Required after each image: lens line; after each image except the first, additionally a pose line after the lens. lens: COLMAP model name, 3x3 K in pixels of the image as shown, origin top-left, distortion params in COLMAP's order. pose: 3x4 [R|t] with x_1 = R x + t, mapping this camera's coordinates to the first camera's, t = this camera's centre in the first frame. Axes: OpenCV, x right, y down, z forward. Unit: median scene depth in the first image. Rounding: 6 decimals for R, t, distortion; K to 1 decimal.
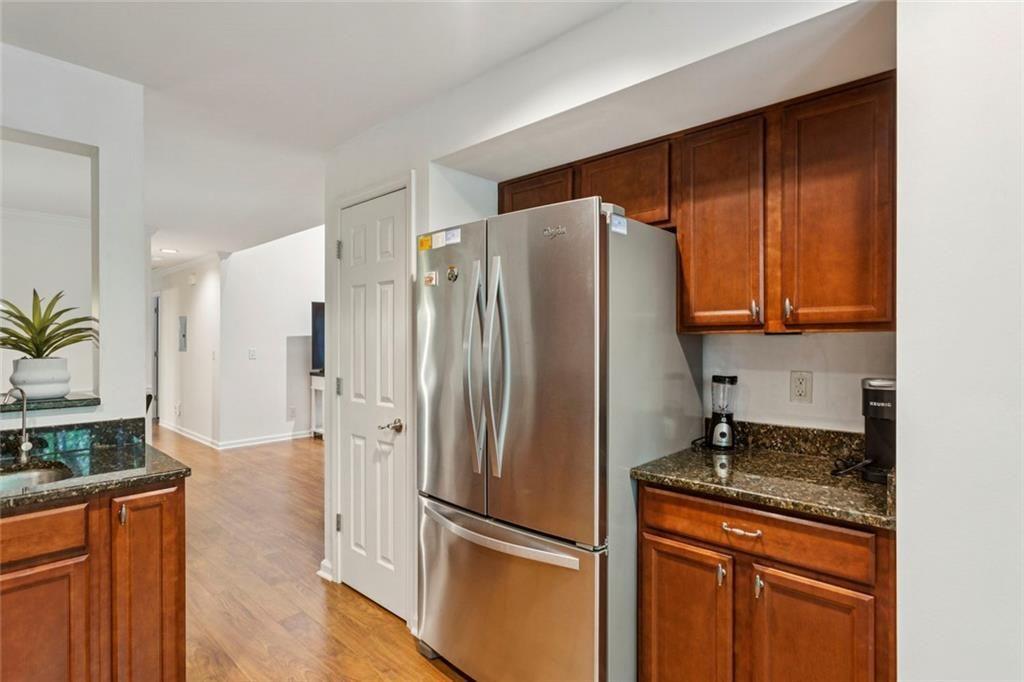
lens RADIAL K [[509.7, 0, 512.0], [0, 509.7, 341.0], [0, 0, 1]] dist [0.000327, 0.000464]
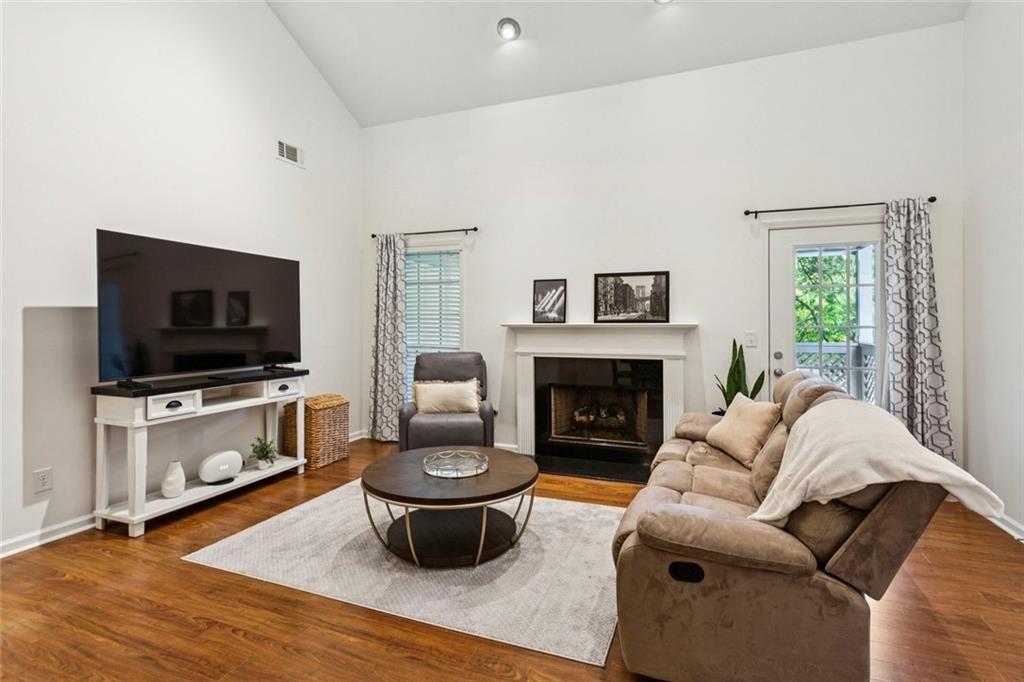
lens RADIAL K [[487.8, 0, 512.6], [0, 487.8, 326.7], [0, 0, 1]] dist [0.004684, 0.000338]
pose [[0.933460, -0.000536, 0.358681, -0.204279], [-0.002367, 0.999968, 0.007656, 0.002986], [-0.358674, -0.007996, 0.933429, 0.462847]]
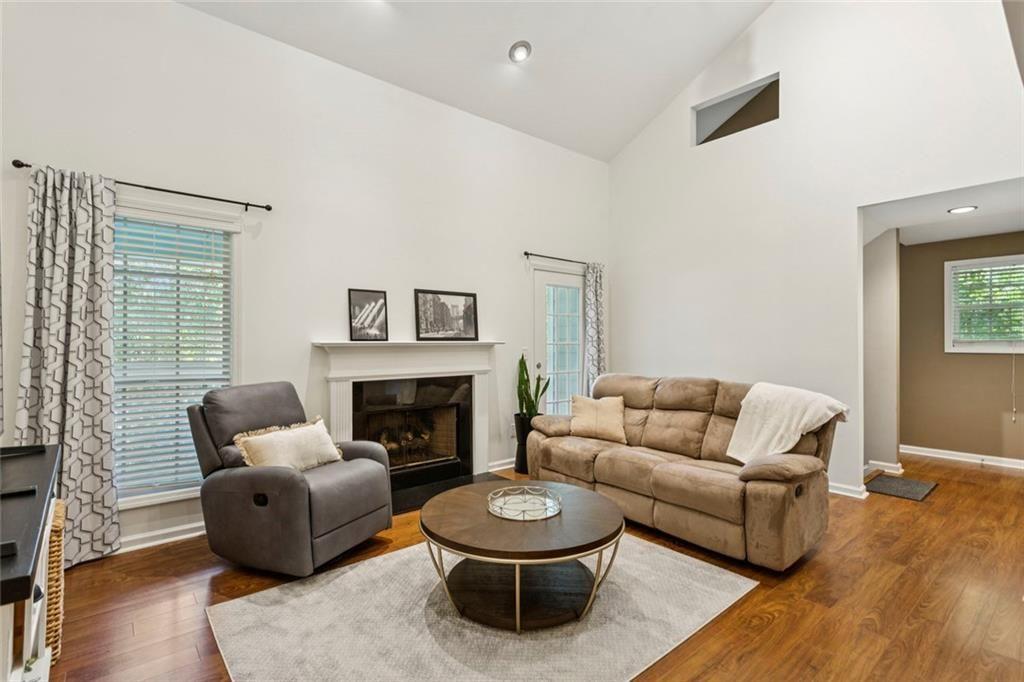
lens RADIAL K [[483.4, 0, 512.0], [0, 483.4, 341.0], [0, 0, 1]] dist [0.000880, 0.000268]
pose [[0.125927, 0.003808, 0.992032, -0.465073], [-0.000608, 0.999993, -0.003761, 0.005199], [-0.992039, -0.000130, 0.125928, 0.843770]]
